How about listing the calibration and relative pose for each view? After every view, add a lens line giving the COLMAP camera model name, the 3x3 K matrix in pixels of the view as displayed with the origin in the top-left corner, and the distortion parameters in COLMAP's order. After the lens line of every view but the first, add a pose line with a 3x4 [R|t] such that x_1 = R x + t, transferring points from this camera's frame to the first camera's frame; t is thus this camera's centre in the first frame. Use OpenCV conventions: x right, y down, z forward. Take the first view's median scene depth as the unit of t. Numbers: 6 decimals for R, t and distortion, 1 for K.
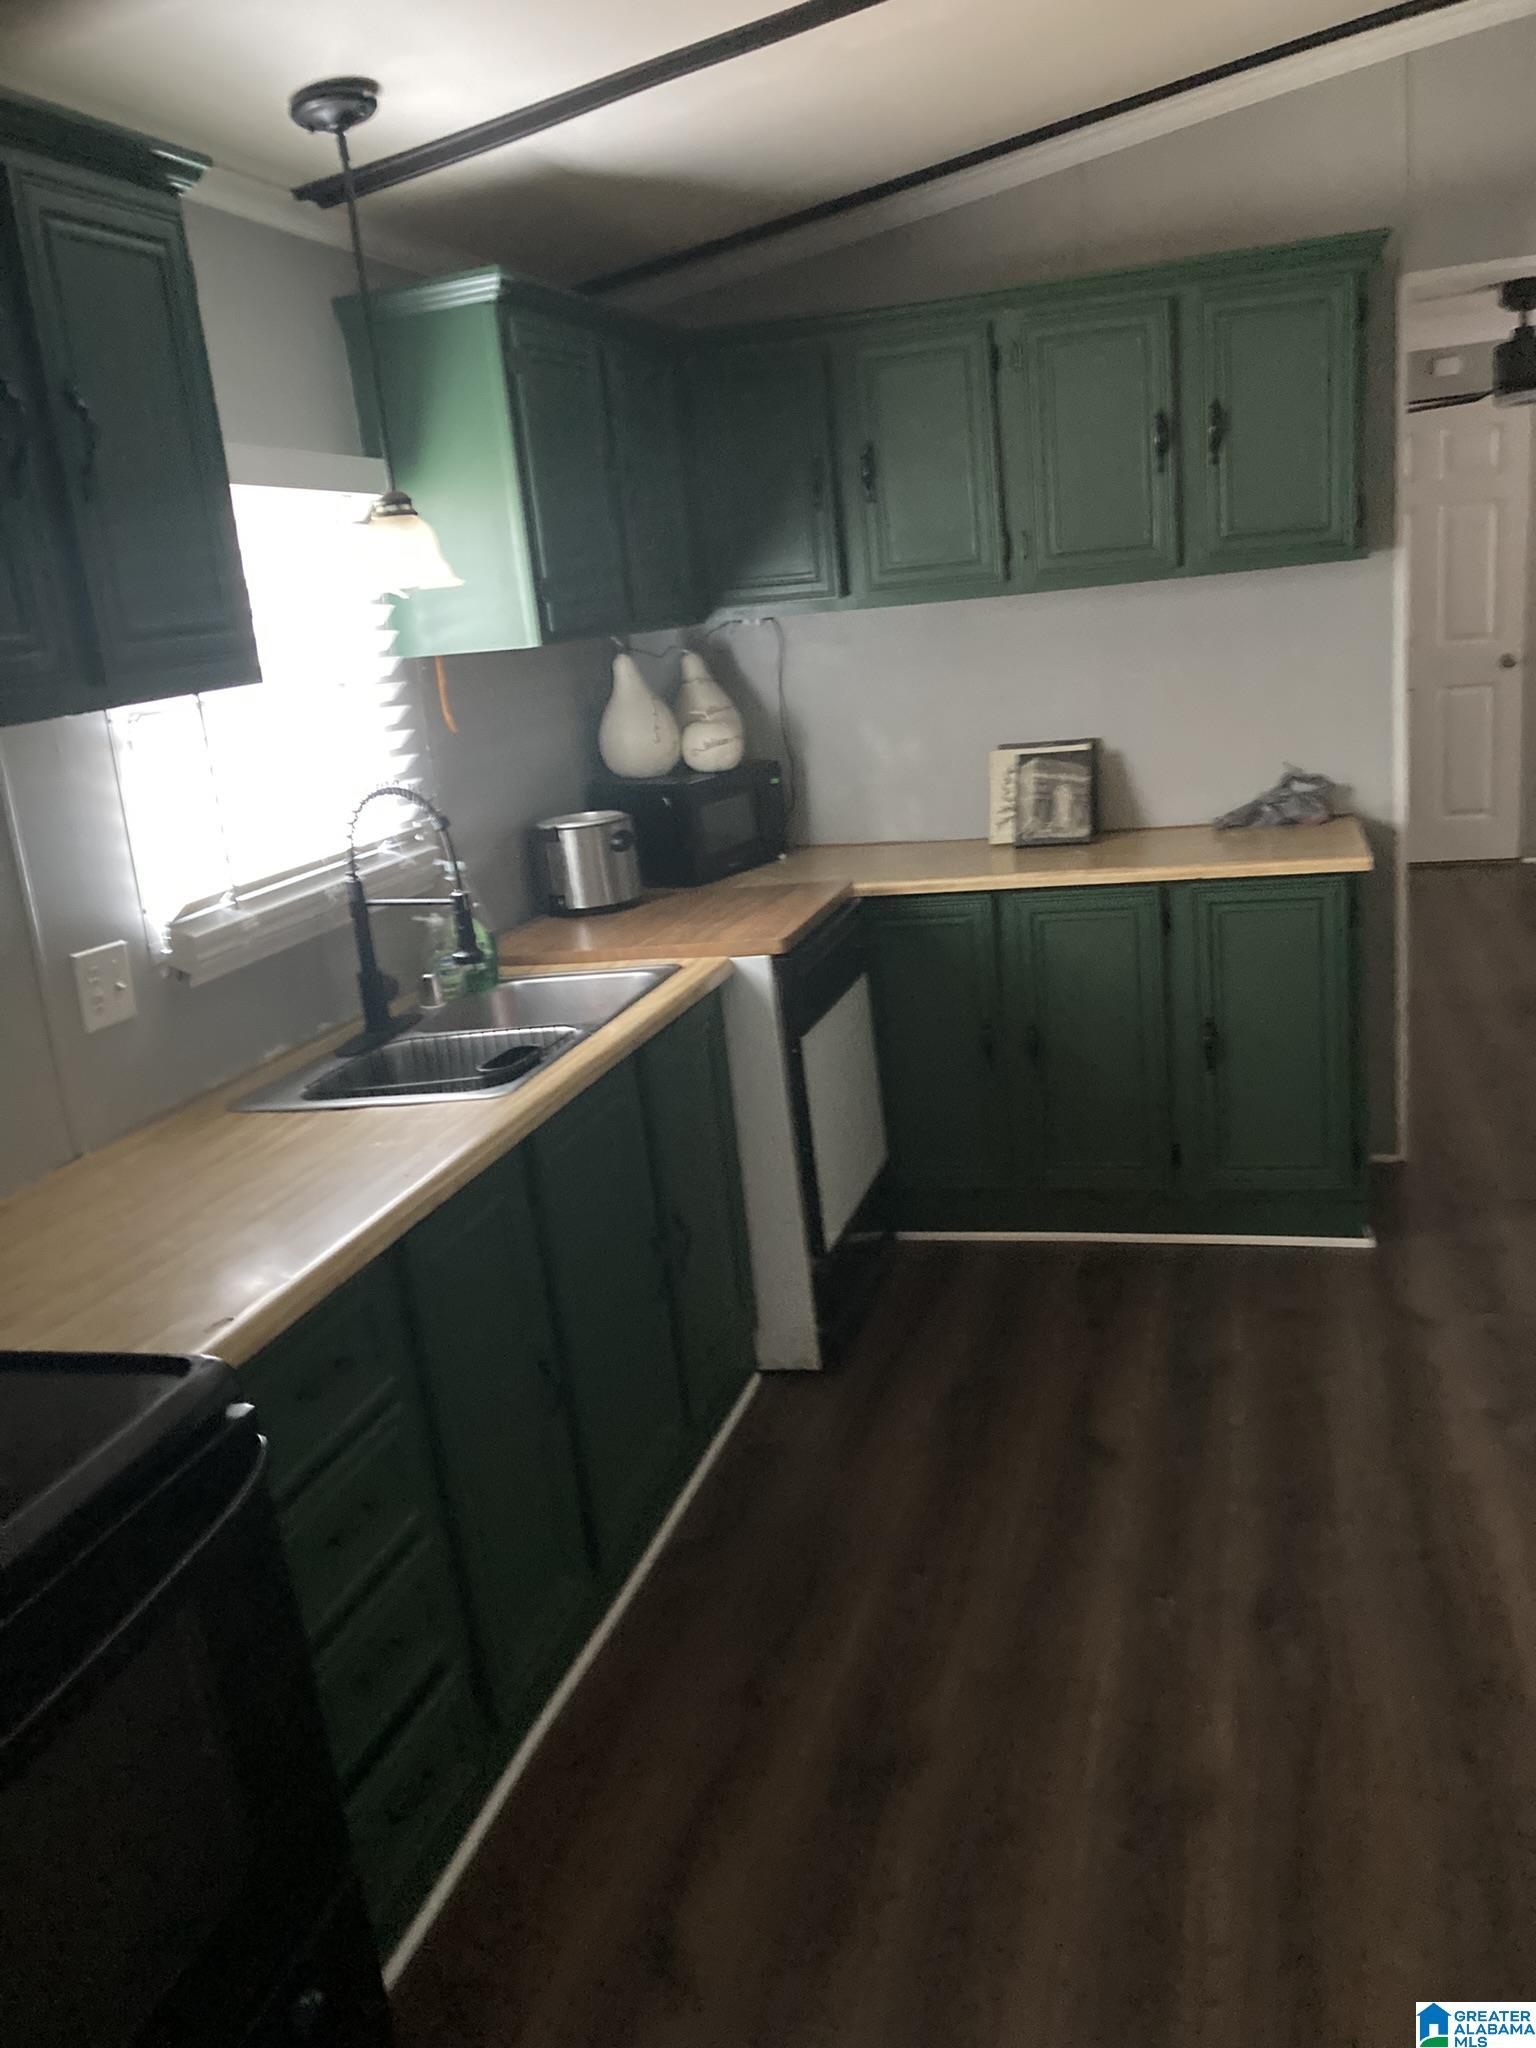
lens RADIAL K [[1665.6, 0, 771.0], [0, 1665.6, 1039.0], [0, 0, 1]] dist [0.062373, -0.087077]
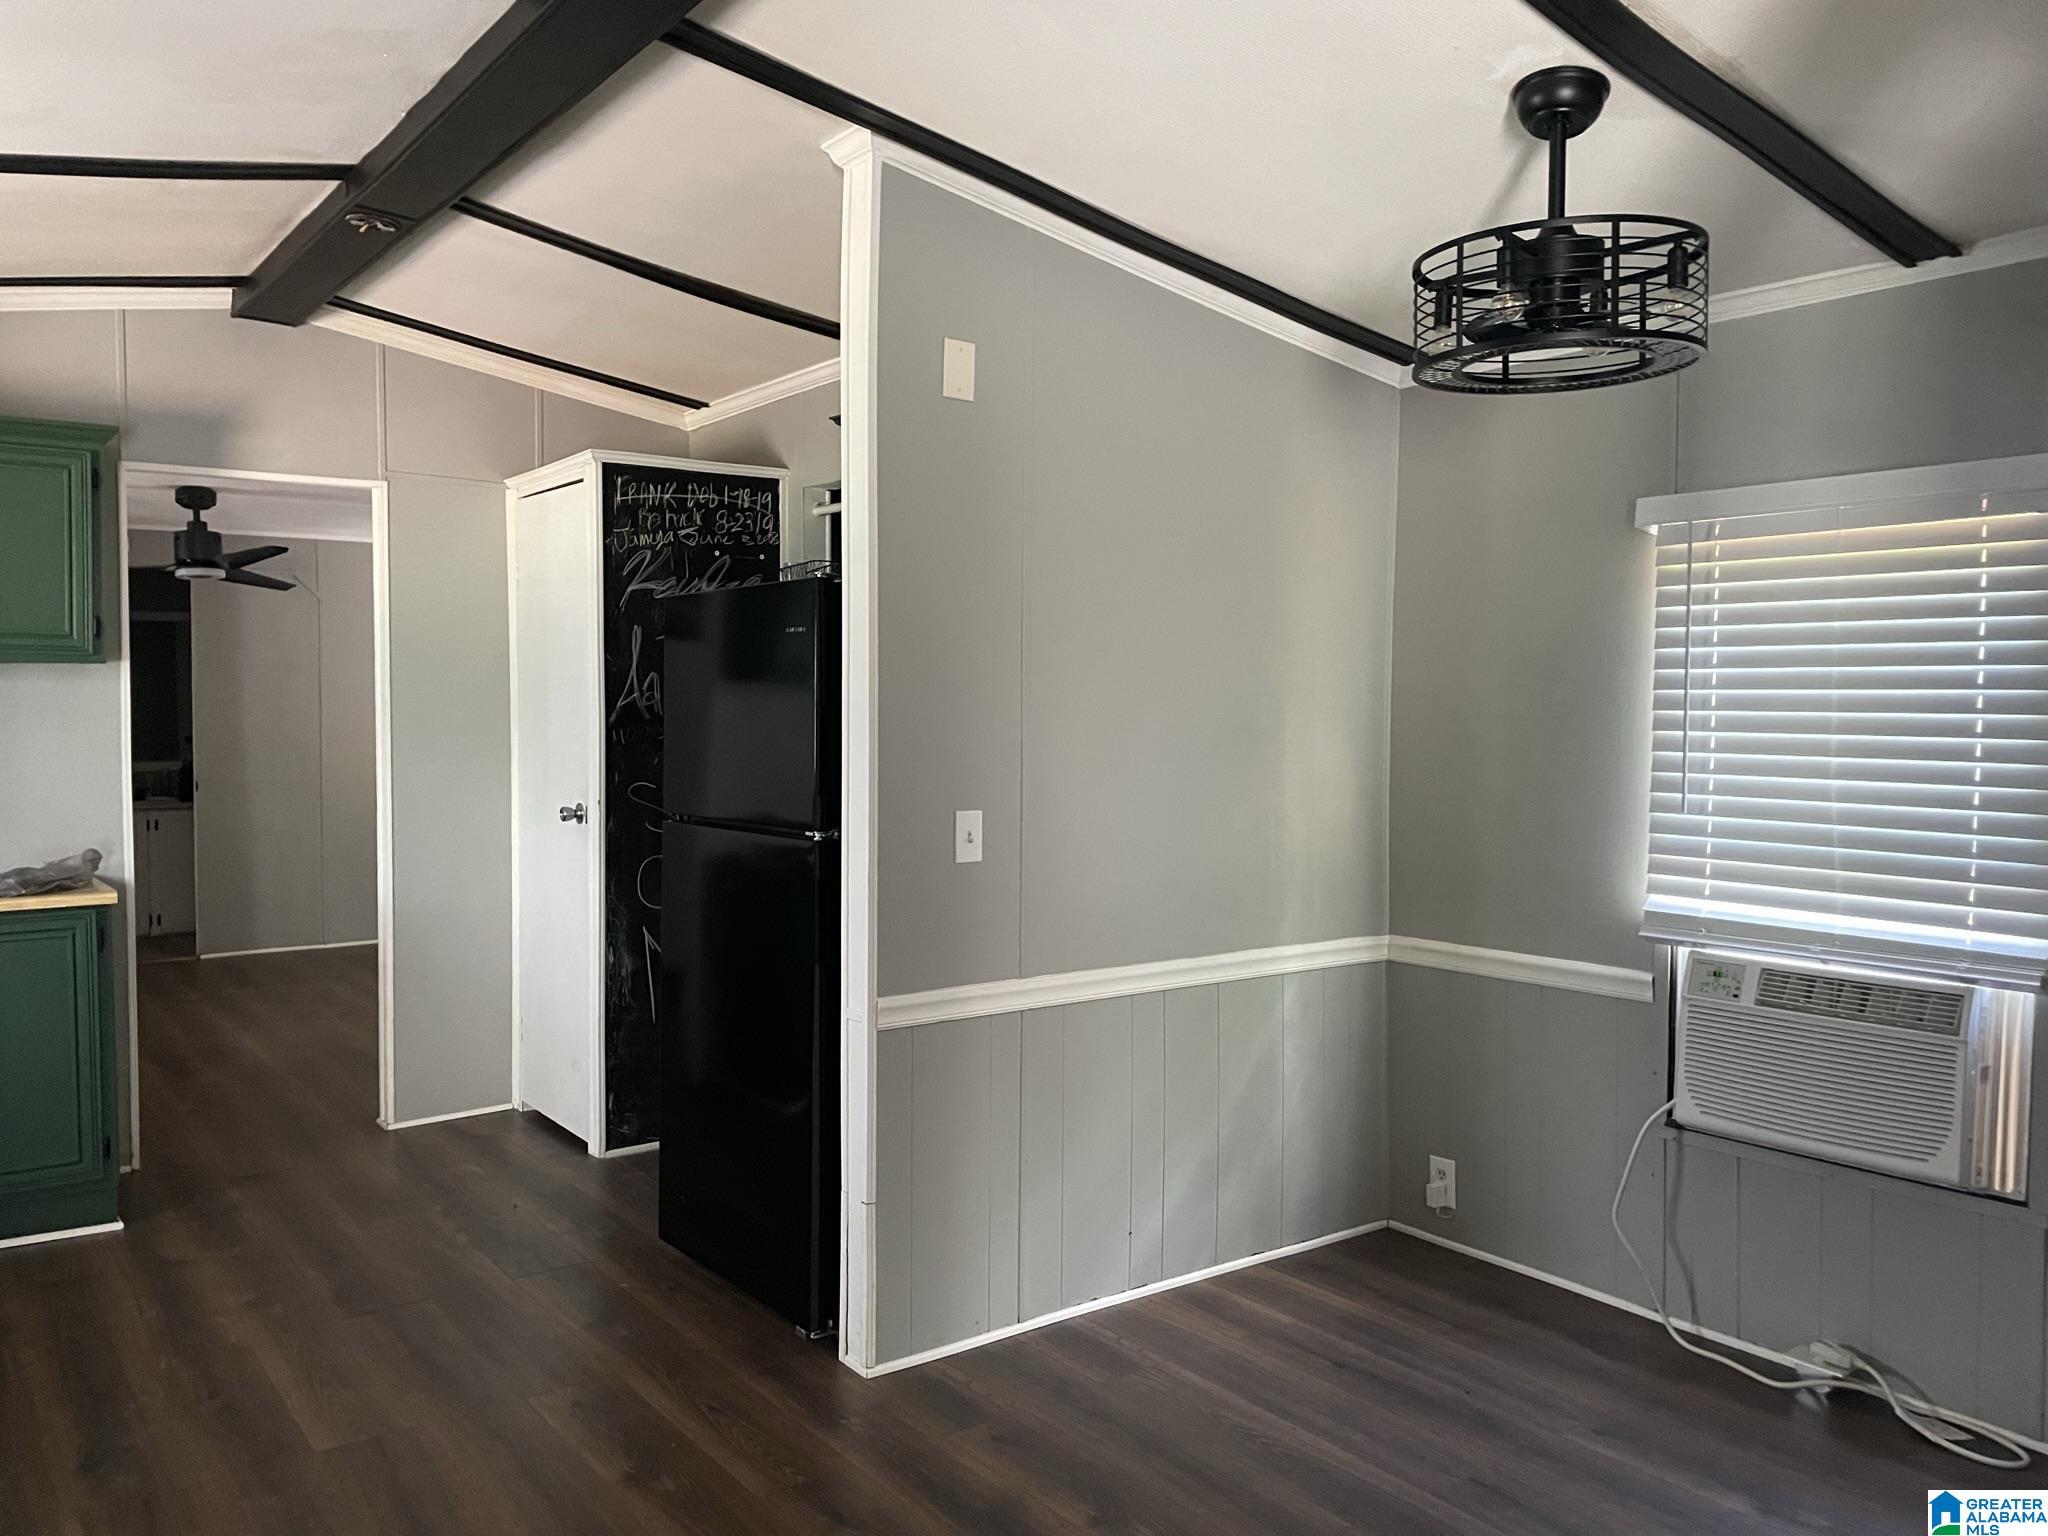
lens RADIAL K [[1564.3, 0, 1023.9], [0, 1564.3, 760.2], [0, 0, 1]] dist [0.041196, 0.000374]
pose [[0.608275, 0.063840, 0.791155, -0.163457], [0.151554, 0.969080, -0.194718, 0.122157], [-0.779124, 0.238344, 0.579792, -0.216726]]
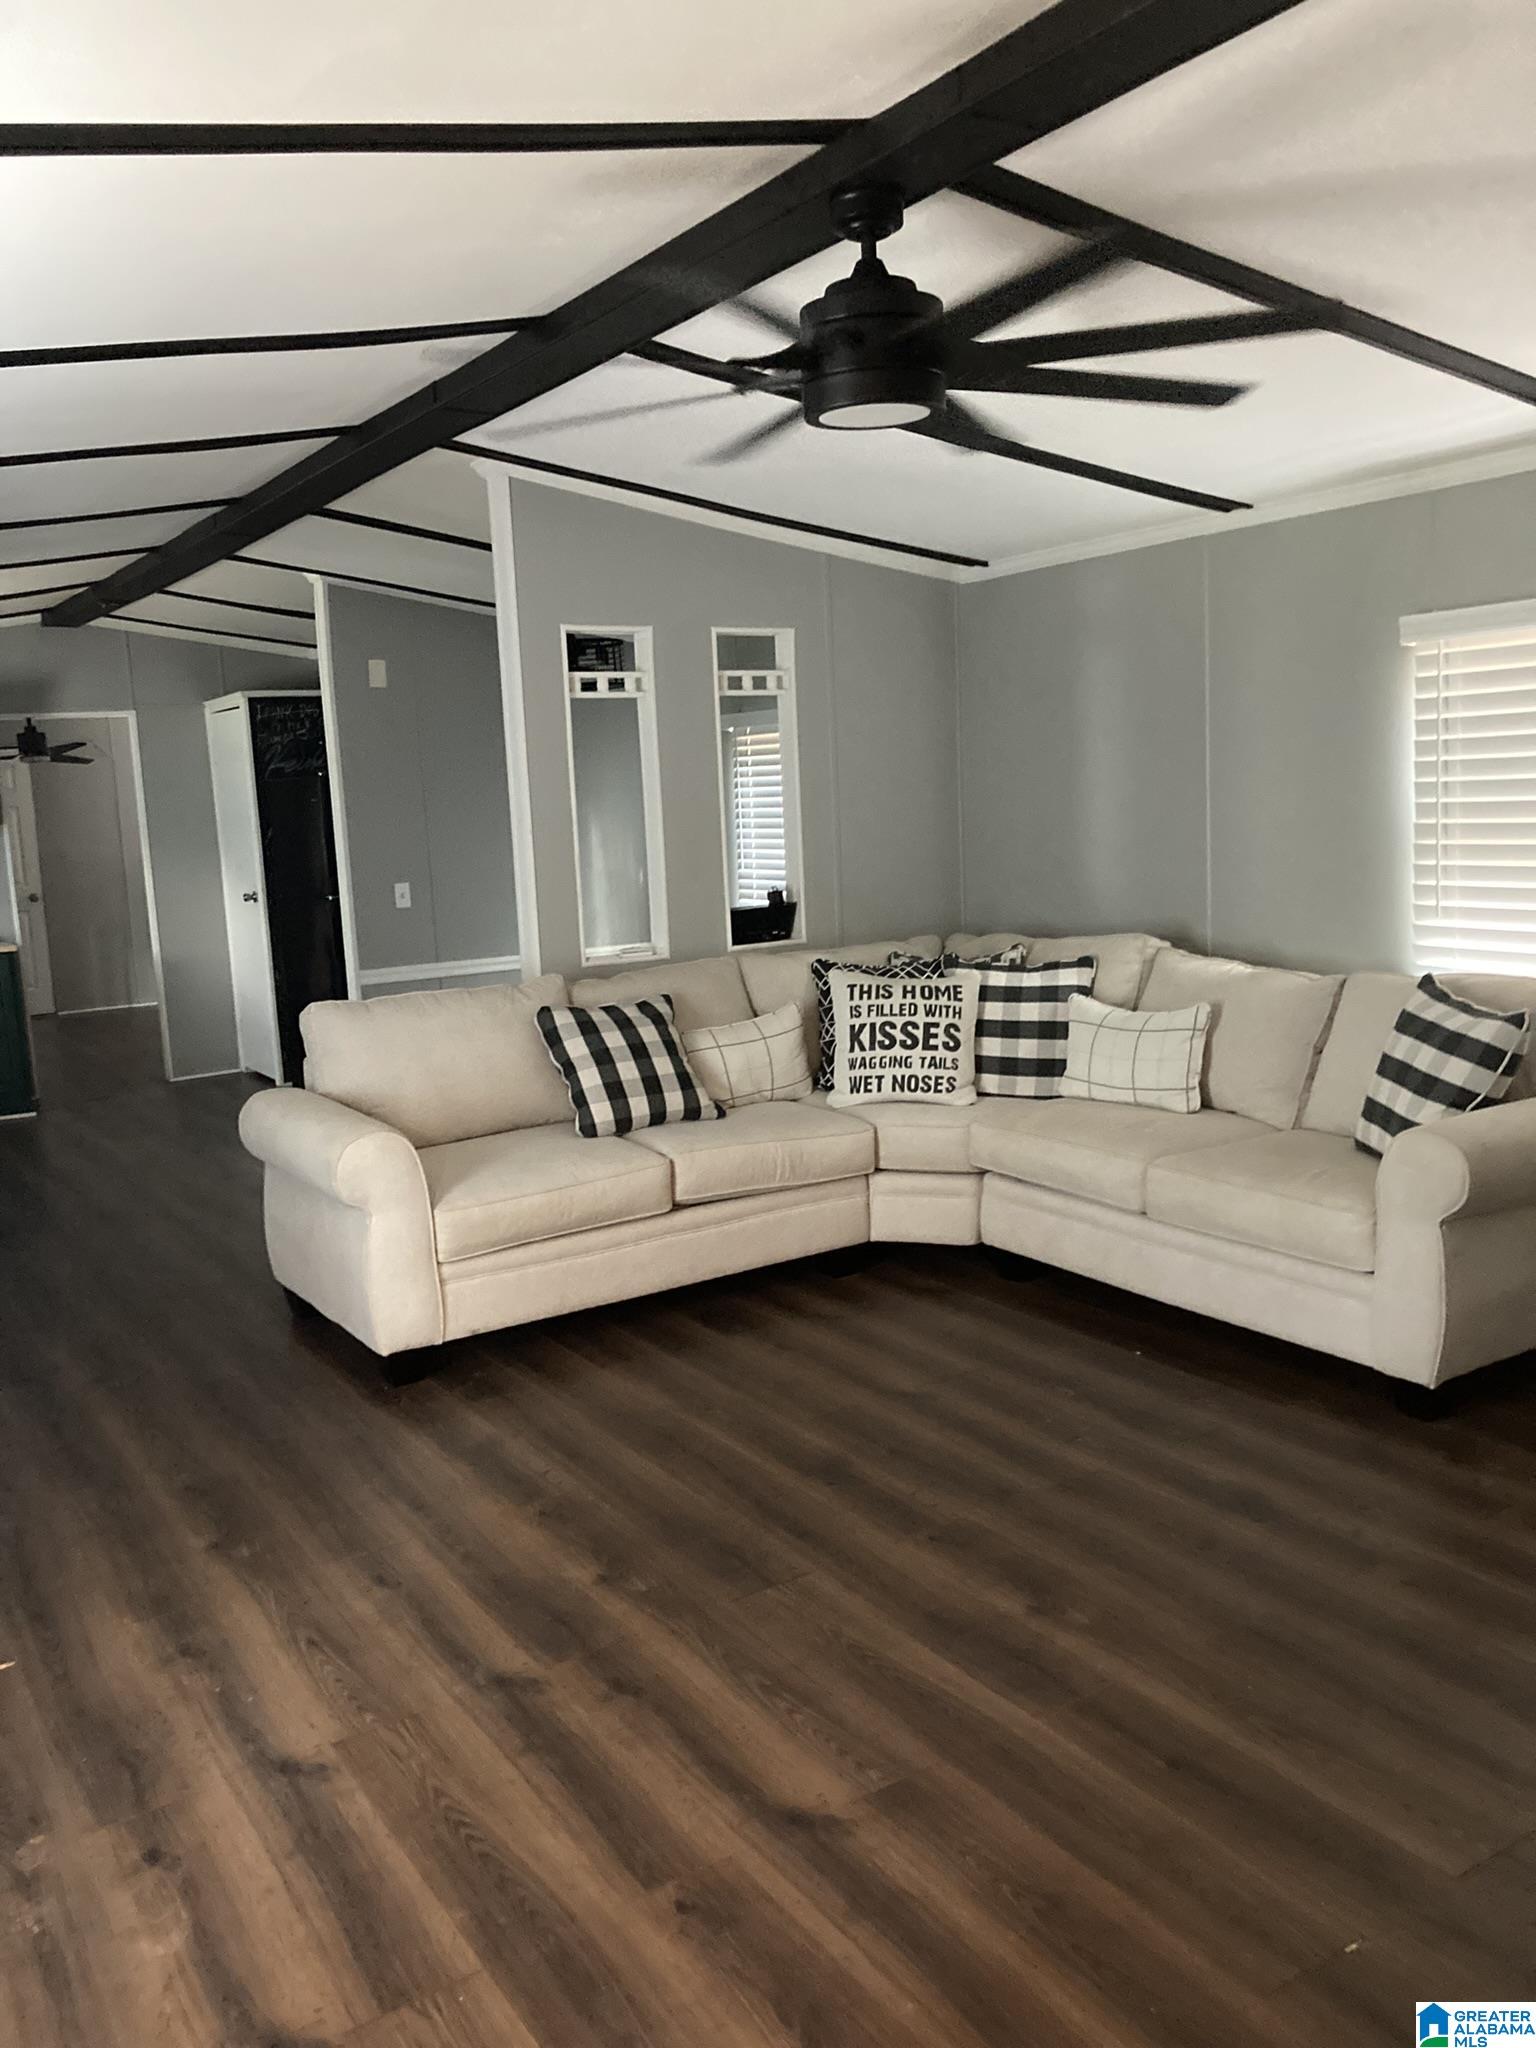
lens RADIAL K [[1665.6, 0, 771.0], [0, 1665.6, 1039.0], [0, 0, 1]] dist [0.062373, -0.087077]
pose [[0.664959, -0.052999, 0.744997, -0.719182], [0.182819, 0.978685, -0.093554, 0.442805], [-0.724159, 0.198409, 0.660475, -1.345441]]
